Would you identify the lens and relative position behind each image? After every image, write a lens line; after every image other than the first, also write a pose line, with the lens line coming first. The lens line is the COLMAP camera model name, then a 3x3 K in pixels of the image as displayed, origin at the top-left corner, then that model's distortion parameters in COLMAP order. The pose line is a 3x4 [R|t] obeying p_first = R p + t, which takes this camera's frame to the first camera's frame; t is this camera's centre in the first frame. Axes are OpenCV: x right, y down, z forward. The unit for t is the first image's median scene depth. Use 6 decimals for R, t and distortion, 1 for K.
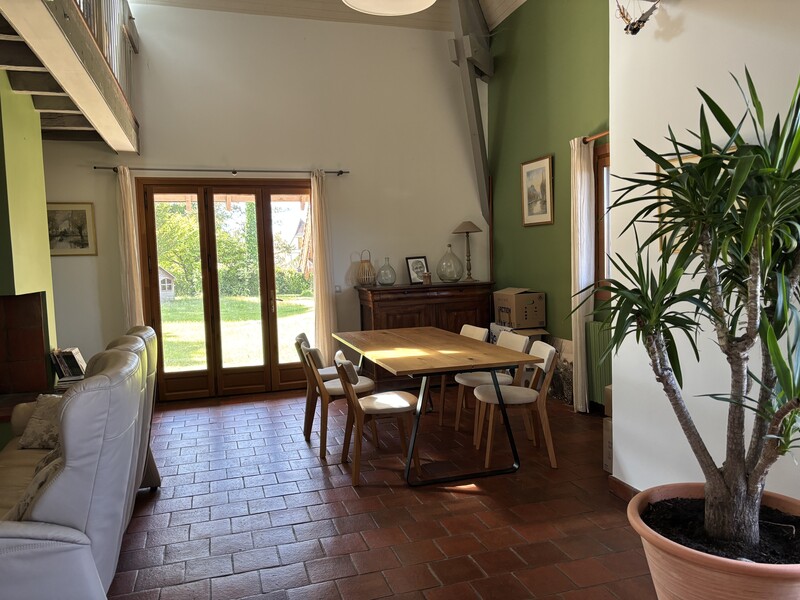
lens RADIAL K [[606.2, 0, 400.0], [0, 606.2, 300.0], [0, 0, 1]] dist [0.060036, 0.001674]
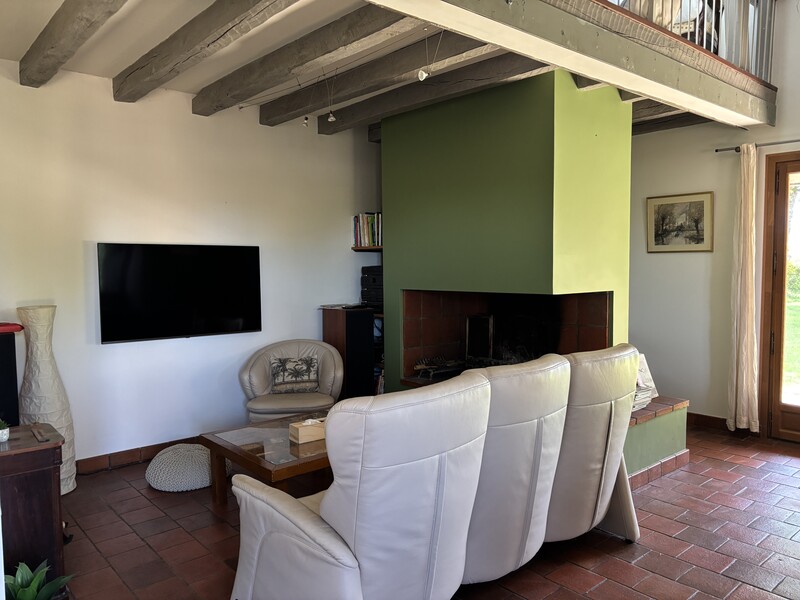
lens RADIAL K [[606.2, 0, 400.0], [0, 606.2, 300.0], [0, 0, 1]] dist [0.060036, 0.001674]
pose [[0.409092, 0.086776, -0.908358, 0.133286], [-0.064690, 0.995721, 0.065987, -0.033650], [0.910197, 0.031767, 0.412955, 0.237194]]
